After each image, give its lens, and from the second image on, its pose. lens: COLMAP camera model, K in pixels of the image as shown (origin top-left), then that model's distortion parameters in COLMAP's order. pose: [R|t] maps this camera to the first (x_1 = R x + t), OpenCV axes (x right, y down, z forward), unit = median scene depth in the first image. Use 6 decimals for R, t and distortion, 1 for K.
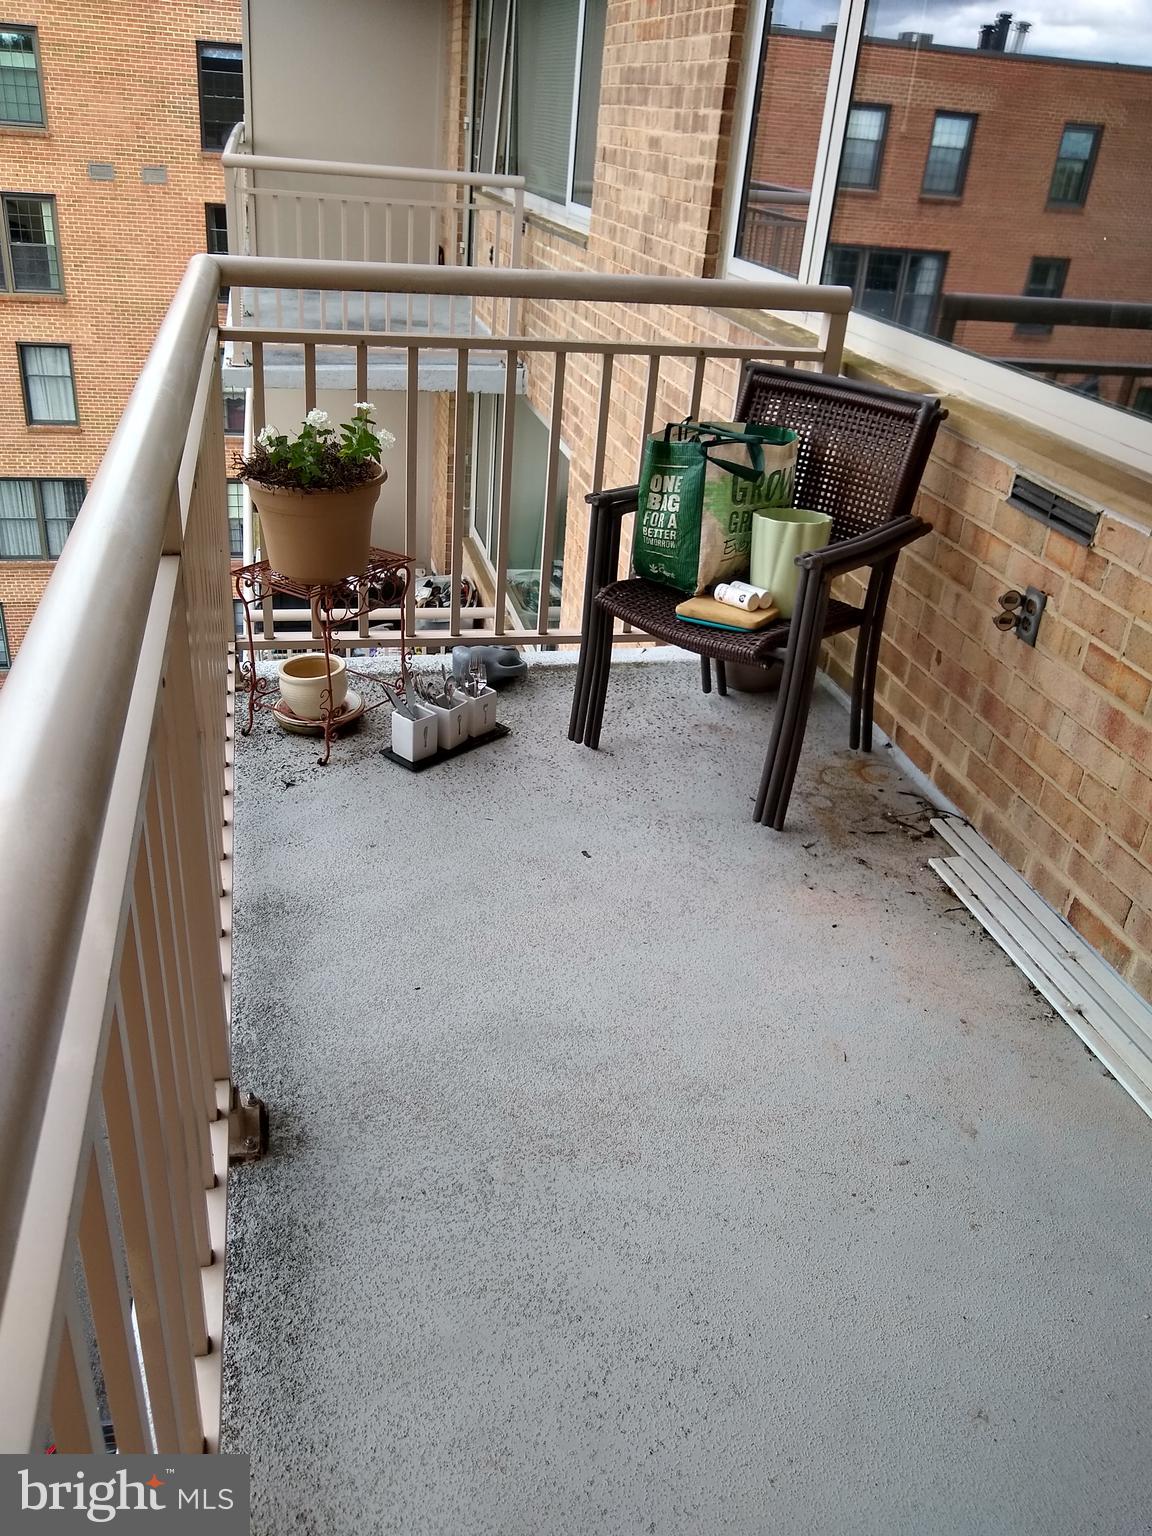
lens RADIAL K [[1236.6, 0, 563.5], [0, 1236.6, 767.9], [0, 0, 1]] dist [-0.008555, -0.004660]
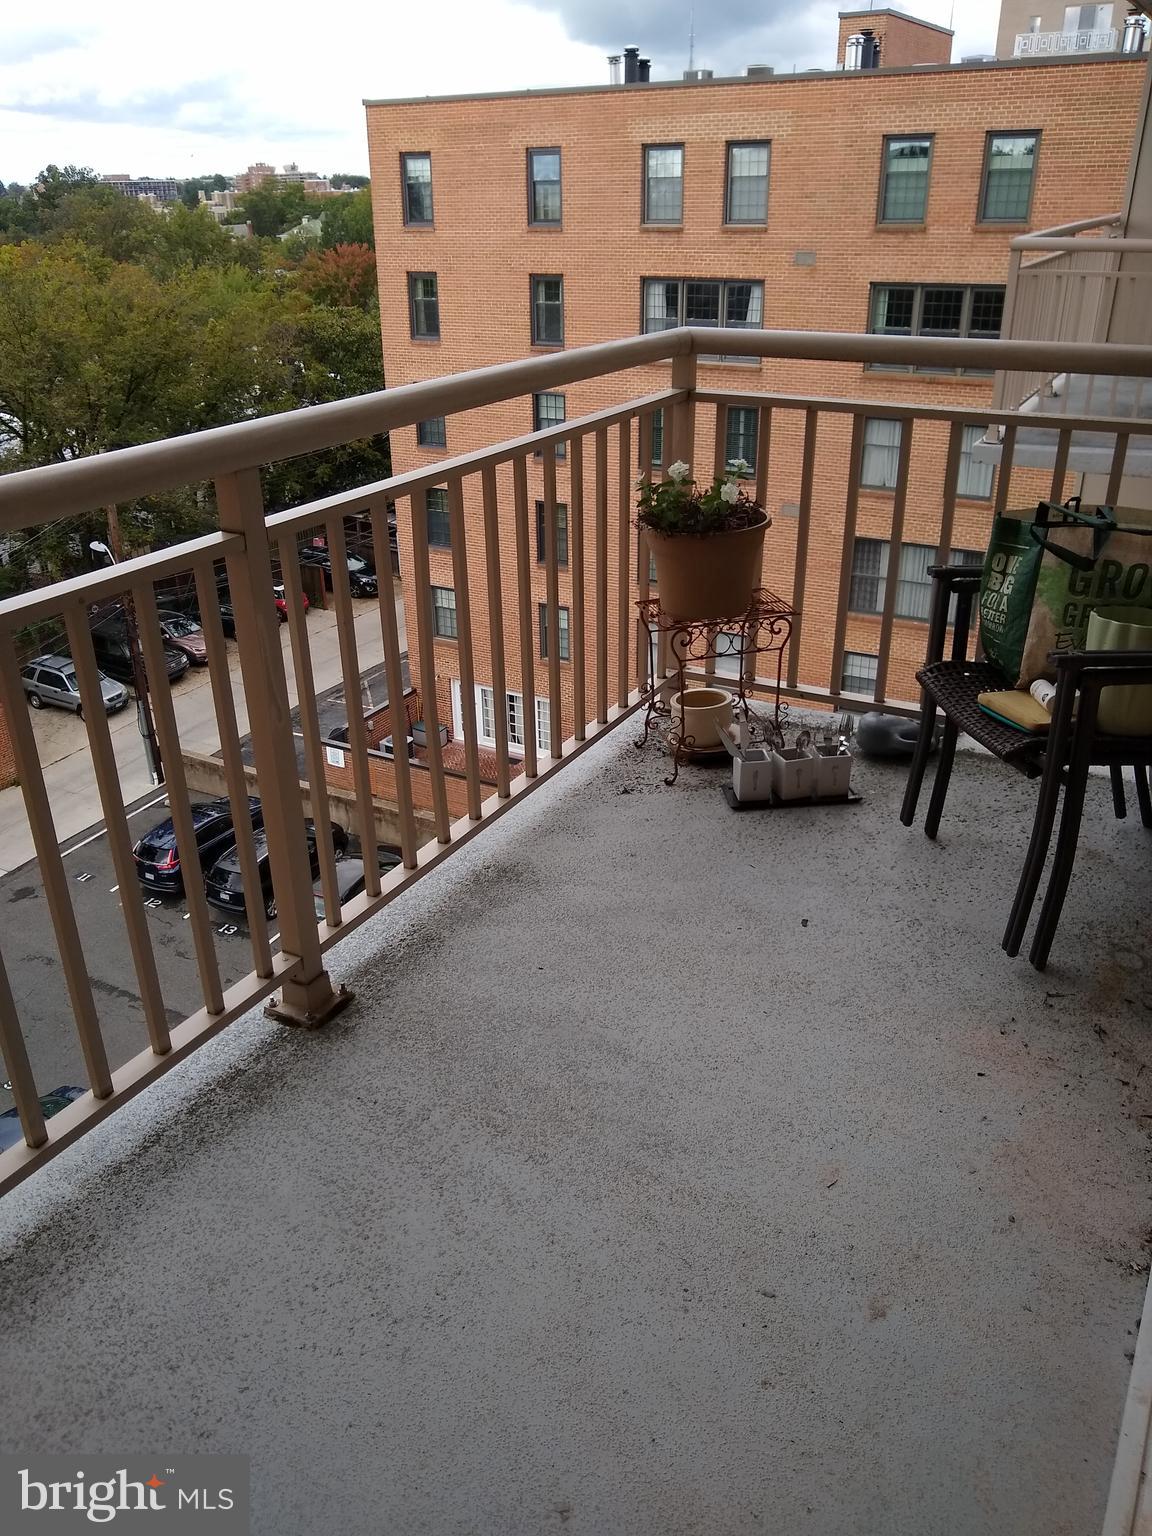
lens RADIAL K [[1236.6, 0, 563.5], [0, 1236.6, 767.9], [0, 0, 1]] dist [-0.008555, -0.004660]
pose [[0.743950, 0.215275, -0.632609, 0.449154], [-0.255291, 0.966440, 0.028654, -0.025719], [0.617547, 0.140182, 0.773941, 0.114082]]
